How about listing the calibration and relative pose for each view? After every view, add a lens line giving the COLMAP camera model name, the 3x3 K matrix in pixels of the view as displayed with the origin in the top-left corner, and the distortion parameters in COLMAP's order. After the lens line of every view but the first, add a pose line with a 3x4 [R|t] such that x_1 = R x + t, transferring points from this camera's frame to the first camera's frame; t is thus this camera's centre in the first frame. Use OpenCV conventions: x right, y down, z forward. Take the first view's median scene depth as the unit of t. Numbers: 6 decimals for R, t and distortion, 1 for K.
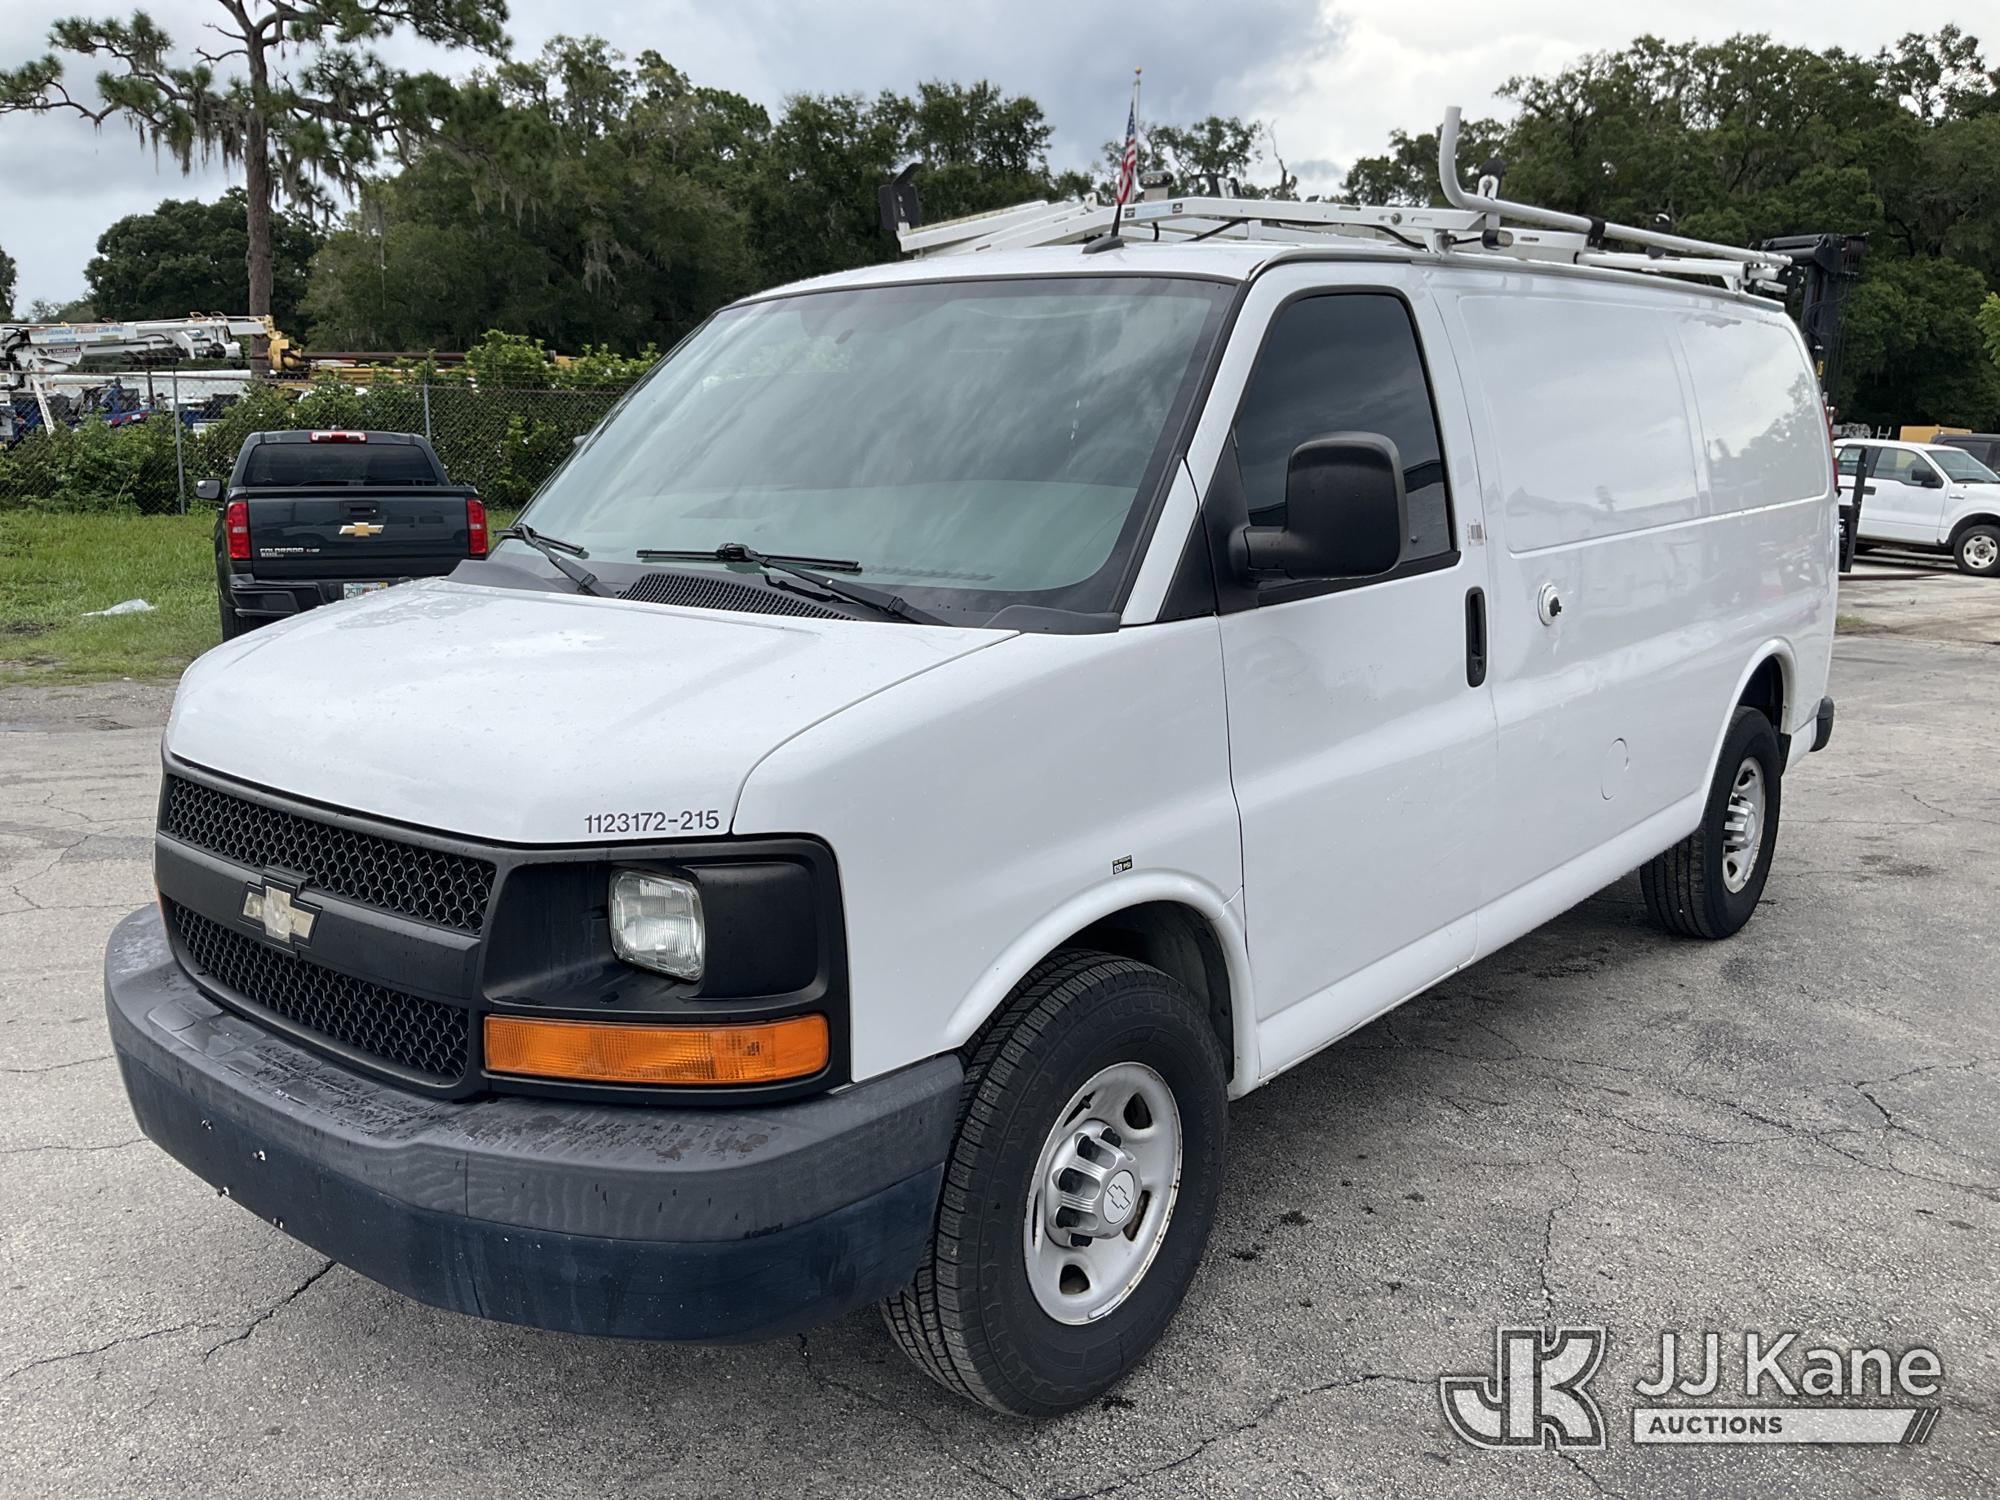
lens RADIAL K [[1703.0, 0, 993.8], [0, 1703.0, 754.5], [0, 0, 1]] dist [0.039432, -0.080659]
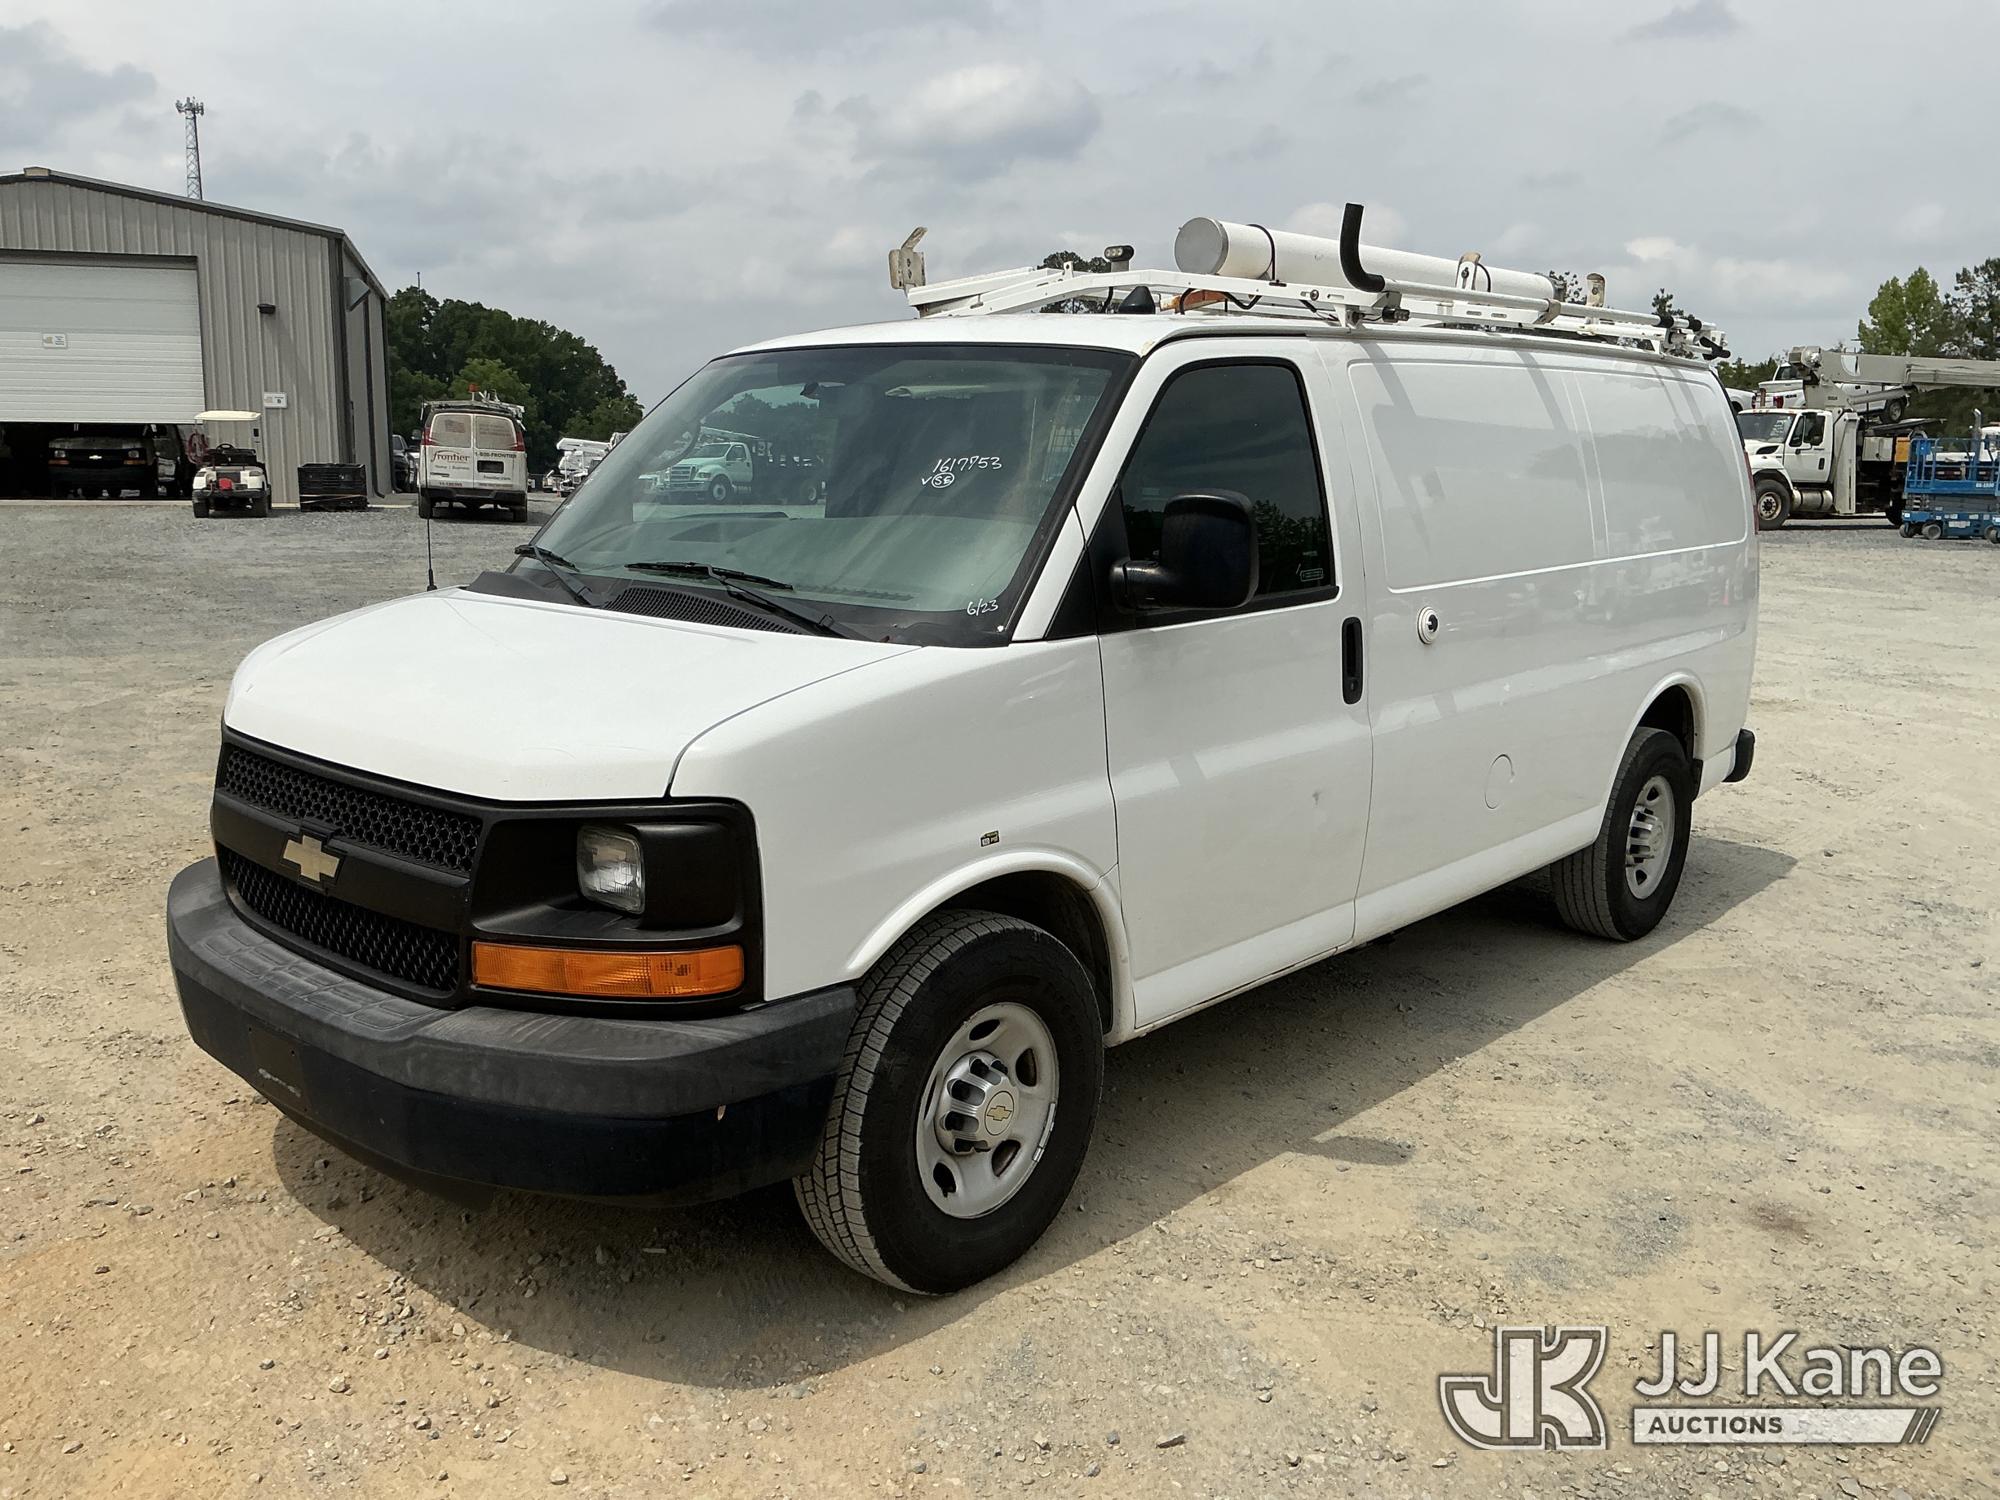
lens RADIAL K [[1703.0, 0, 1017.6], [0, 1703.0, 760.7], [0, 0, 1]] dist [0.039432, -0.080659]
pose [[0.999490, 0.027582, -0.016095, 0.100072], [-0.027686, 0.999597, -0.006274, 0.016650], [0.015915, 0.006716, 0.999851, -0.207383]]
